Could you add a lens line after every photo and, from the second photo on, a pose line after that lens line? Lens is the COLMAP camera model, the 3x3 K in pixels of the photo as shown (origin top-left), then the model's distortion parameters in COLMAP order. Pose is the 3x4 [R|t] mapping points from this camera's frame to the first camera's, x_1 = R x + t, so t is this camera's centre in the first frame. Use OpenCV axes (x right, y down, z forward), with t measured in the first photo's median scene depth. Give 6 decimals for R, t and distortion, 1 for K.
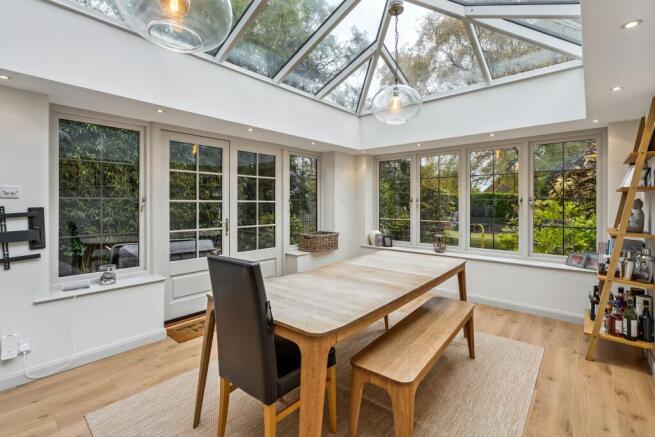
lens RADIAL K [[301.9, 0, 327.1], [0, 301.9, 204.0], [0, 0, 1]] dist [-0.011162, 0.000435]
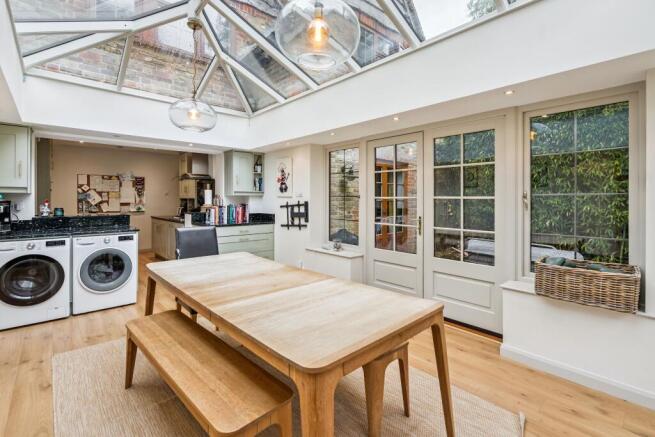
lens RADIAL K [[301.9, 0, 324.0], [0, 301.9, 198.1], [0, 0, 1]] dist [-0.011162, 0.000435]
pose [[-0.121535, -0.006478, -0.992566, 0.669116], [-0.007858, 0.999954, -0.005564, 0.000829], [0.992556, 0.007123, -0.121580, 0.892278]]
